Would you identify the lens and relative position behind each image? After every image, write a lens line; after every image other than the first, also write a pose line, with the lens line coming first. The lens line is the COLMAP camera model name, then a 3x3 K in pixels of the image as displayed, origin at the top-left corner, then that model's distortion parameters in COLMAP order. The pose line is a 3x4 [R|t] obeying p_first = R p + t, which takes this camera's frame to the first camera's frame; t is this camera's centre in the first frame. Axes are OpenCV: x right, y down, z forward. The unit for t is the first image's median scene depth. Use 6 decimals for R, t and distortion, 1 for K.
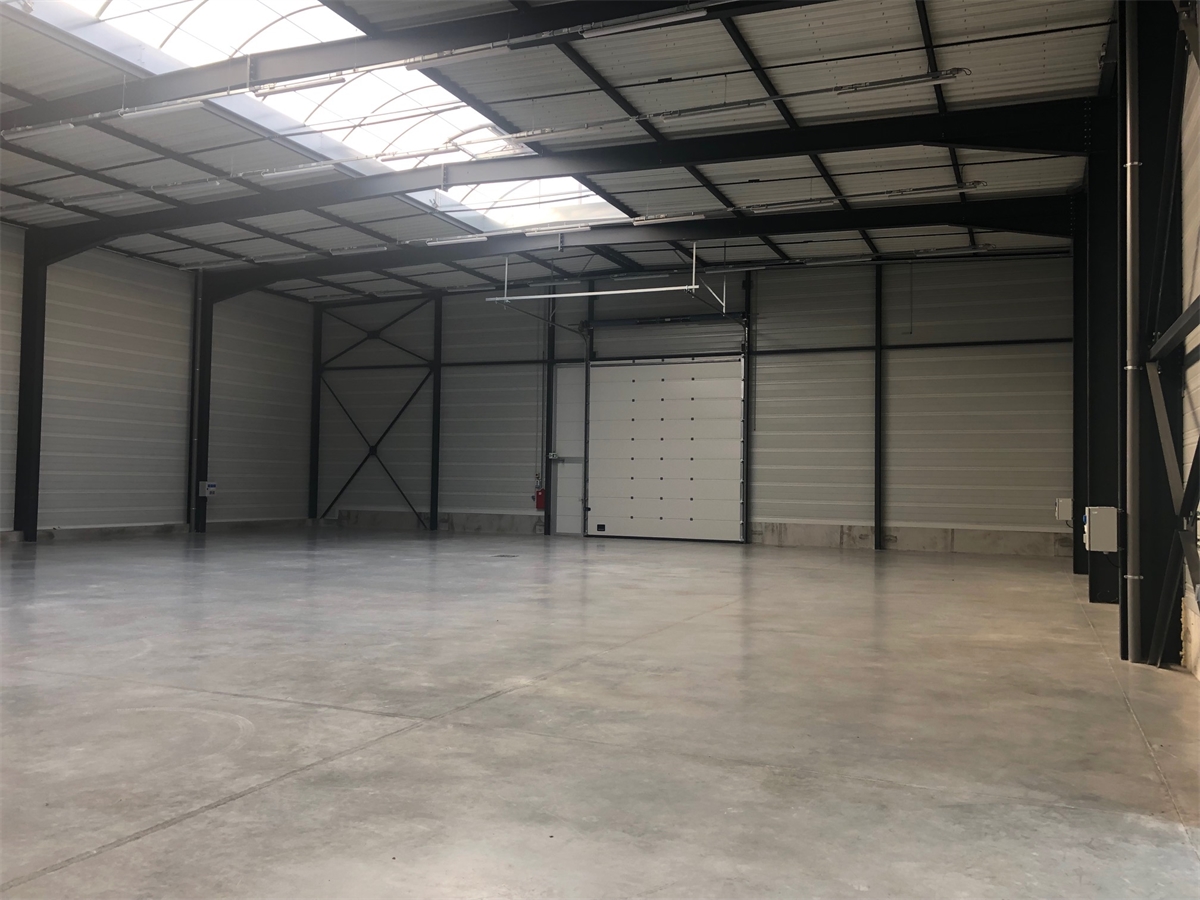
lens RADIAL K [[995.7, 0, 596.6], [0, 995.7, 456.3], [0, 0, 1]] dist [0.045664, -0.048751]
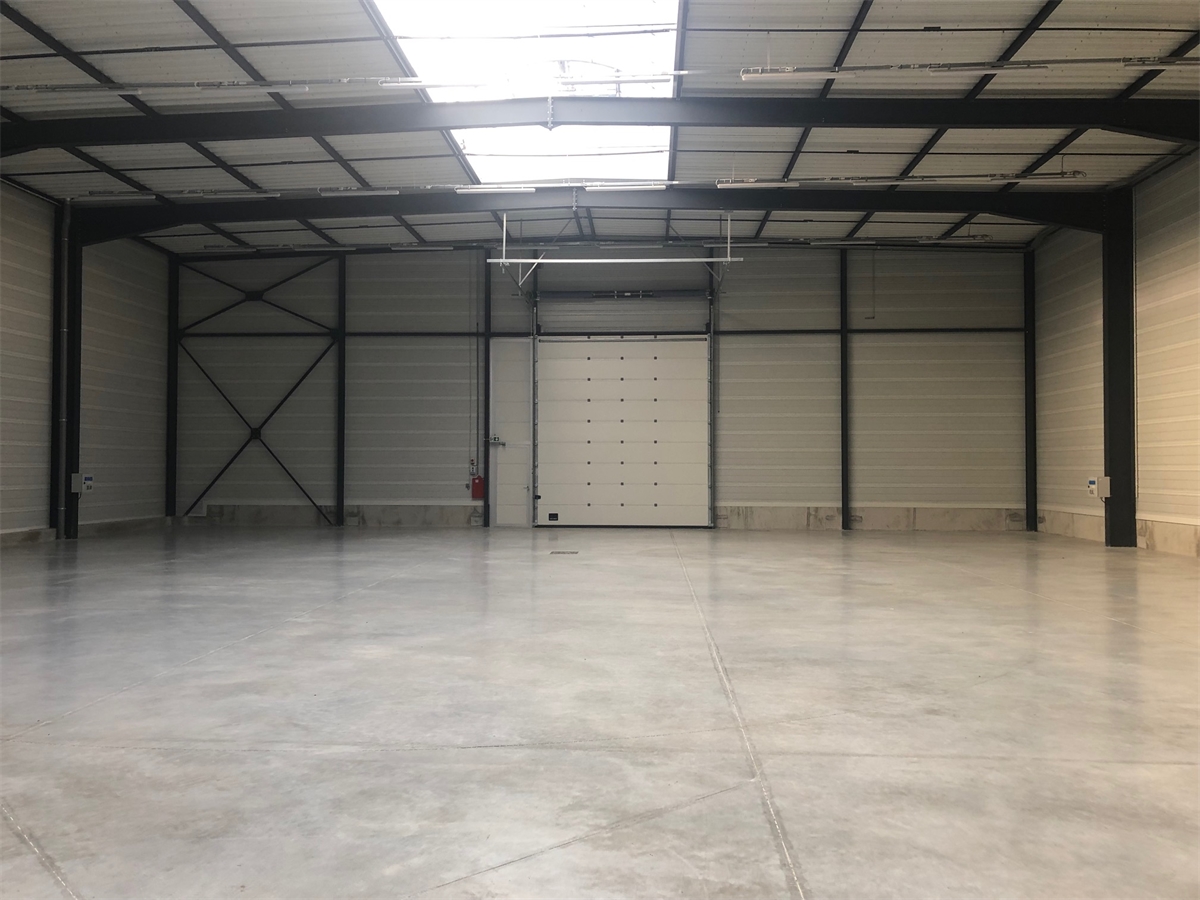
lens RADIAL K [[995.7, 0, 585.8], [0, 995.7, 447.8], [0, 0, 1]] dist [0.045664, -0.048751]
pose [[0.938848, -0.006273, 0.344275, -0.394152], [0.003690, 0.999960, 0.008159, 0.000713], [-0.344313, -0.006389, 0.938833, 0.172142]]
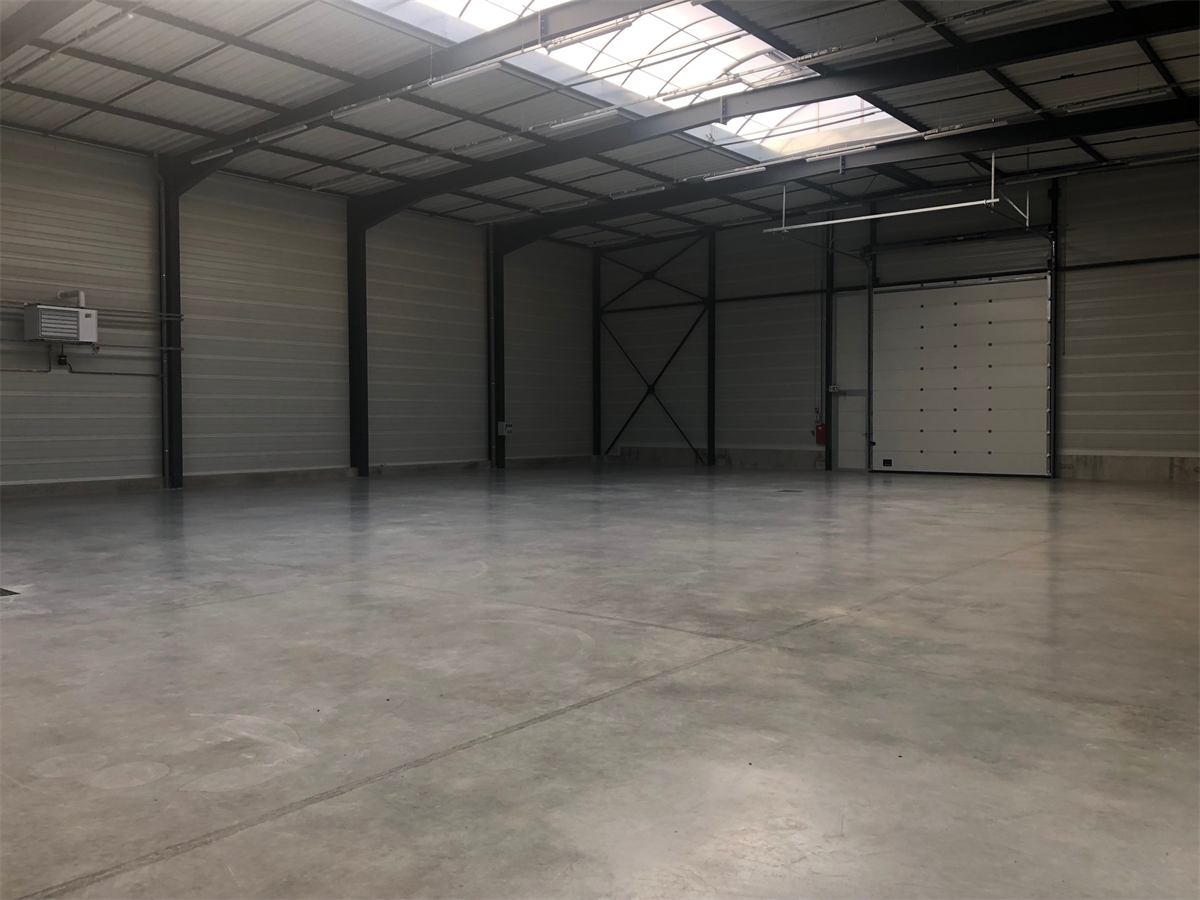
lens RADIAL K [[995.7, 0, 582.1], [0, 995.7, 444.5], [0, 0, 1]] dist [0.045664, -0.048751]
pose [[0.960376, -0.012068, -0.278446, -0.012370], [0.026449, 0.998500, 0.047949, 0.001005], [0.277450, -0.053414, 0.959254, -0.009087]]
